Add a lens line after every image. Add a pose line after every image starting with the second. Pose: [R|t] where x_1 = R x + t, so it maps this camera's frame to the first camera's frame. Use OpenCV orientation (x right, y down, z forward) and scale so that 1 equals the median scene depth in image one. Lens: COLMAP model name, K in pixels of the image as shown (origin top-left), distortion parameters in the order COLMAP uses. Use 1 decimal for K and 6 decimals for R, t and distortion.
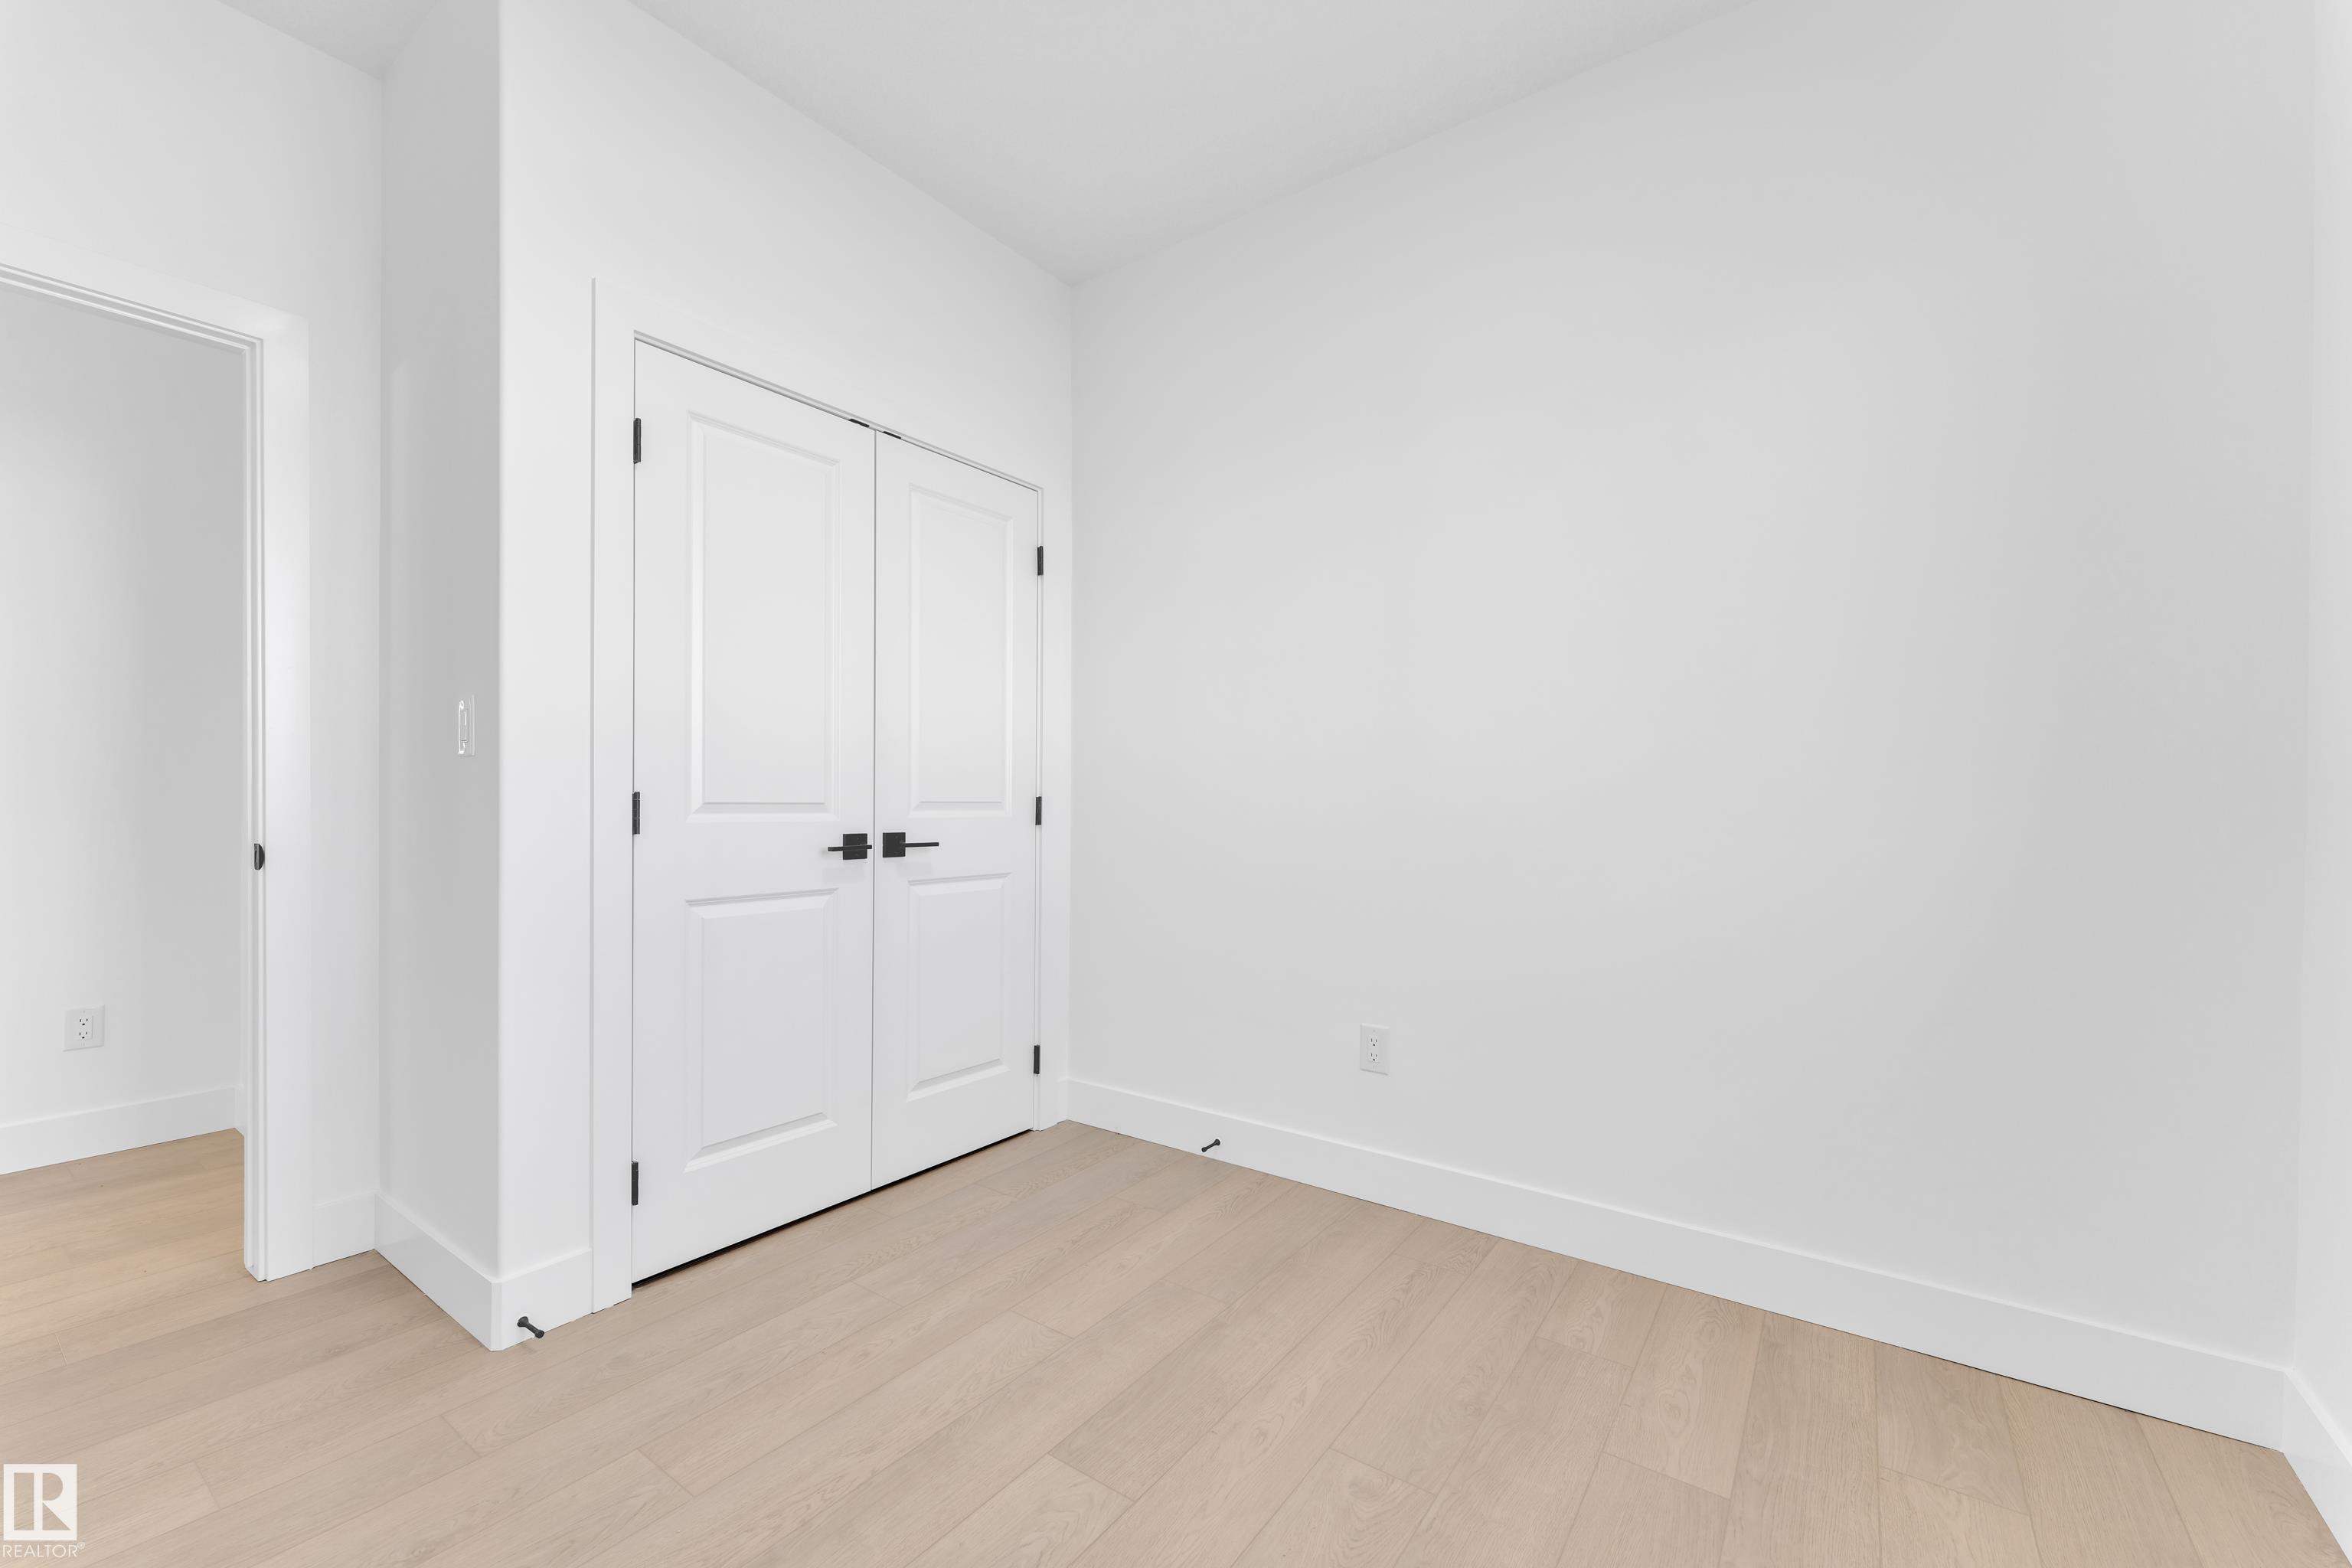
lens RADIAL K [[948.9, 0, 1170.3], [0, 948.9, 799.4], [0, 0, 1]] dist [0.000138, 0.000194]
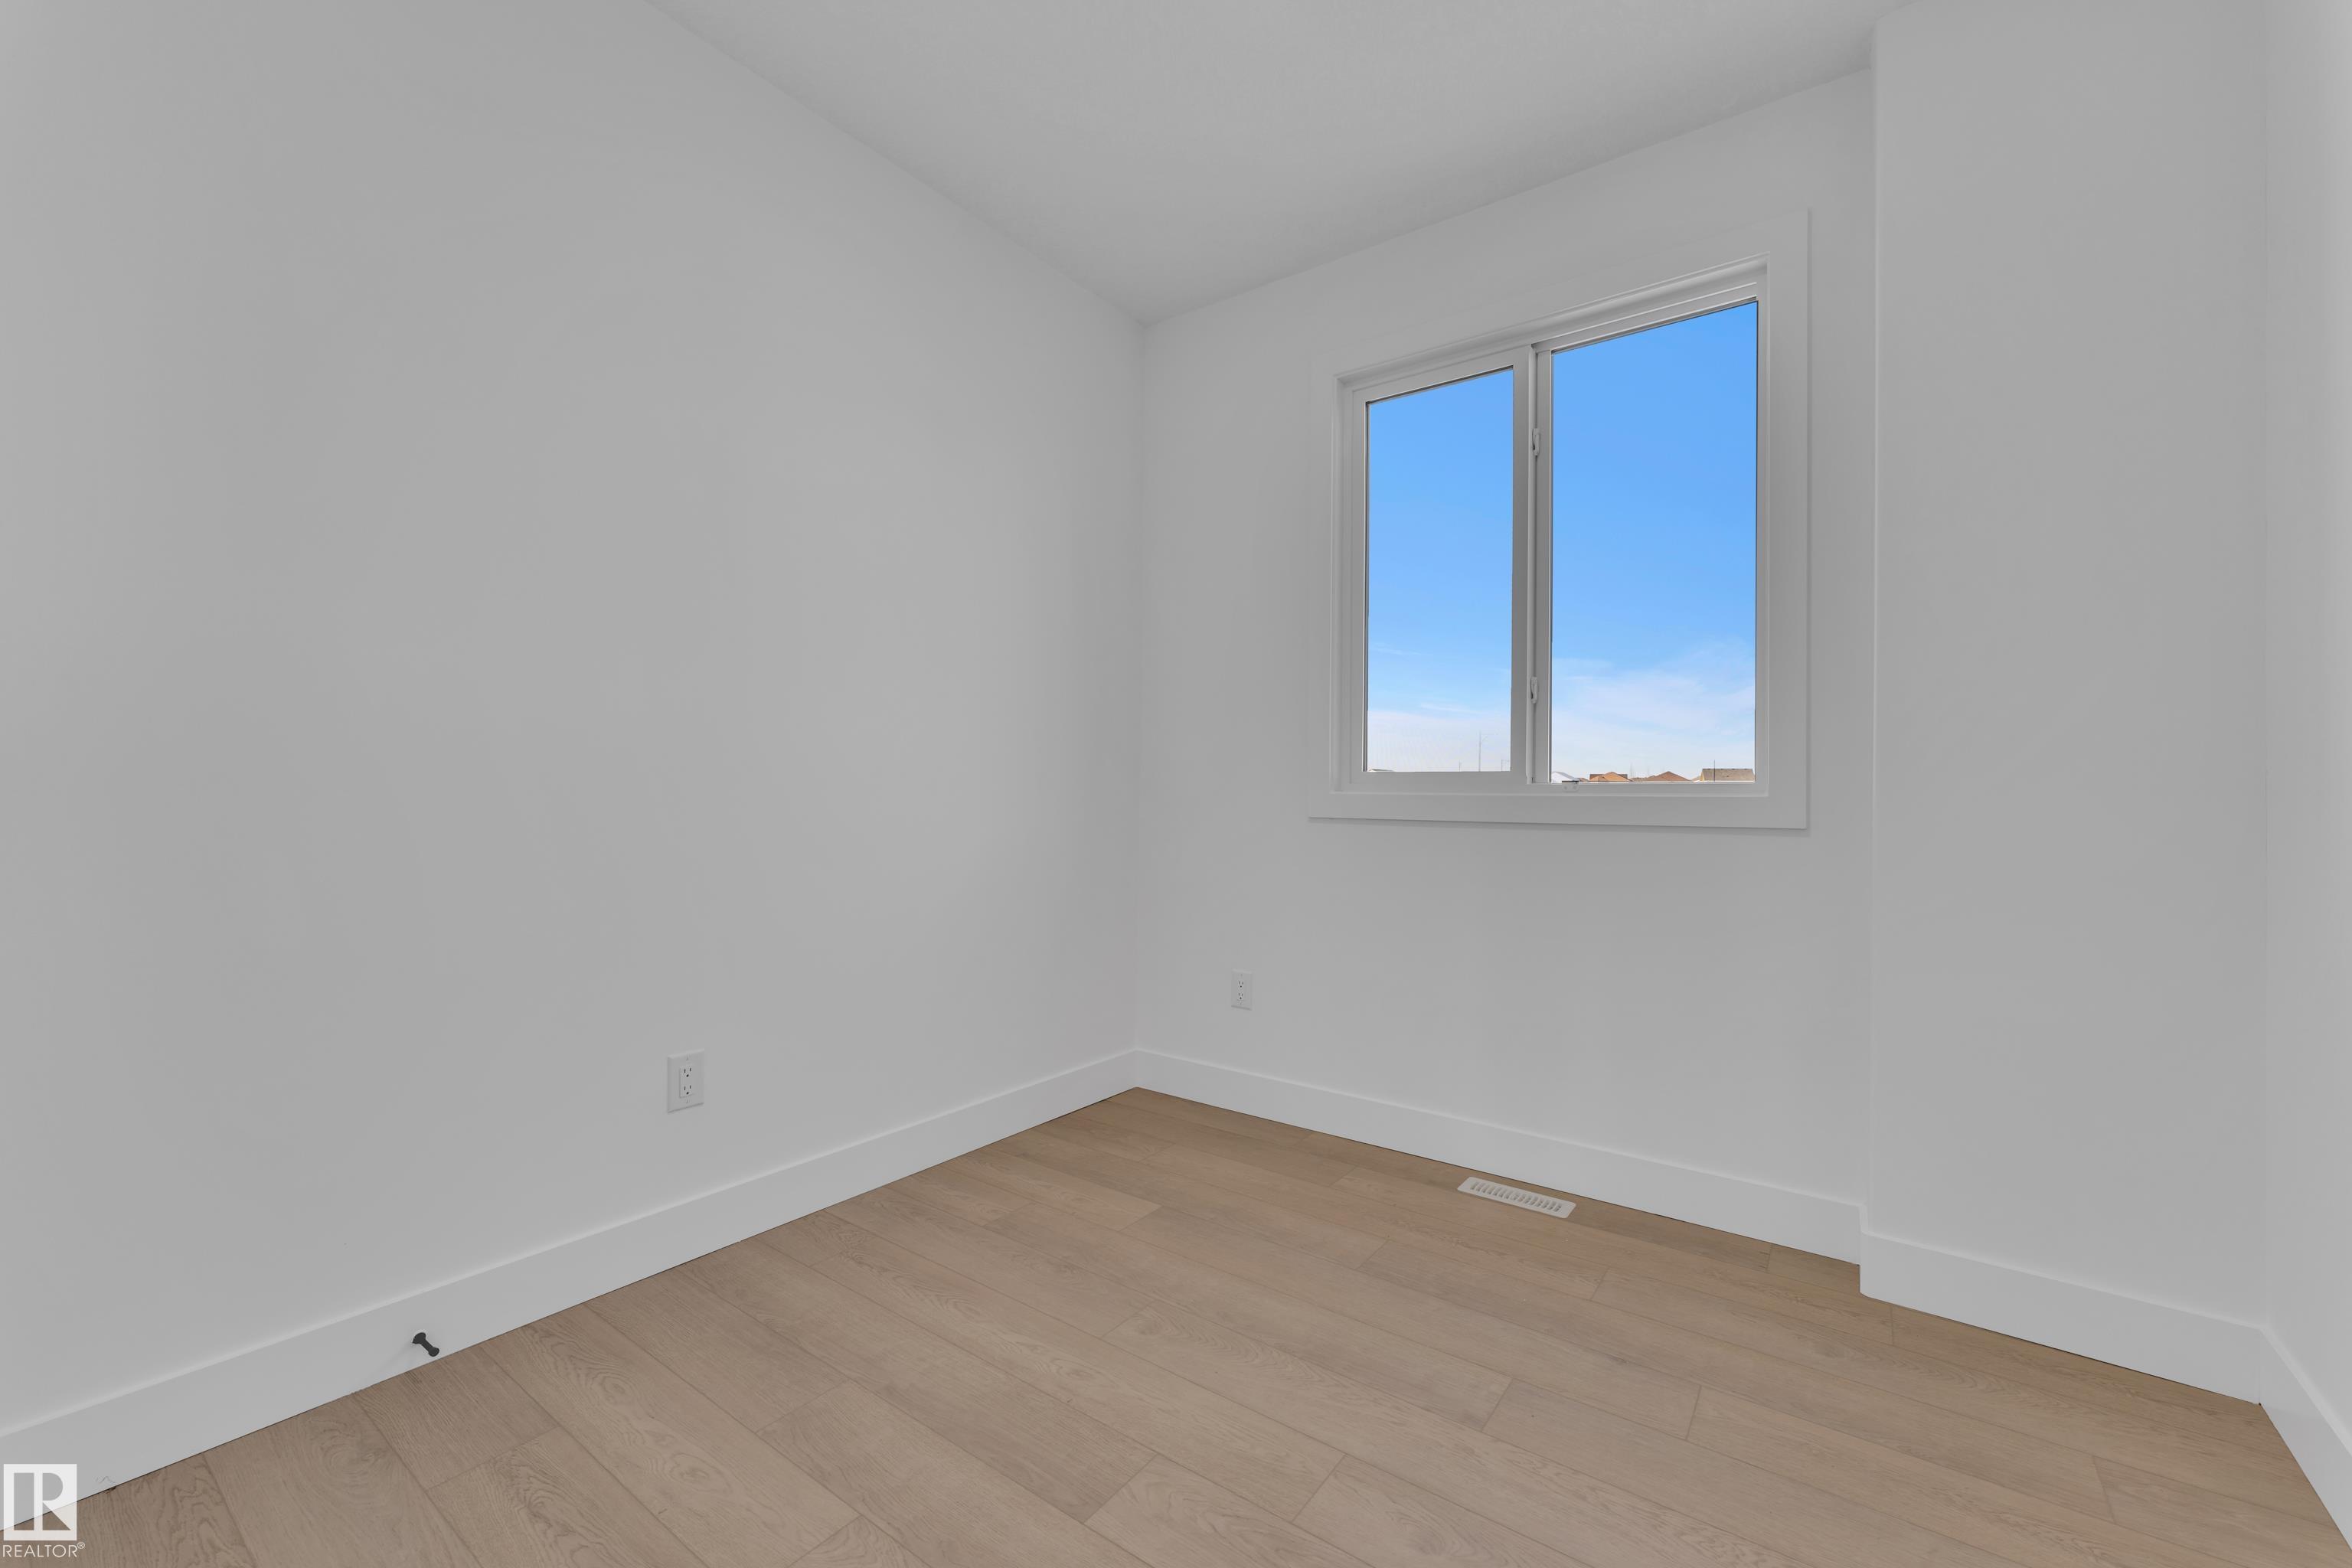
lens RADIAL K [[948.9, 0, 1170.3], [0, 948.9, 799.4], [0, 0, 1]] dist [0.000138, 0.000194]
pose [[0.017868, -0.007701, 0.999811, -0.811825], [0.004987, 0.999959, 0.007613, 0.012746], [-0.999828, 0.004850, 0.017906, 0.732654]]
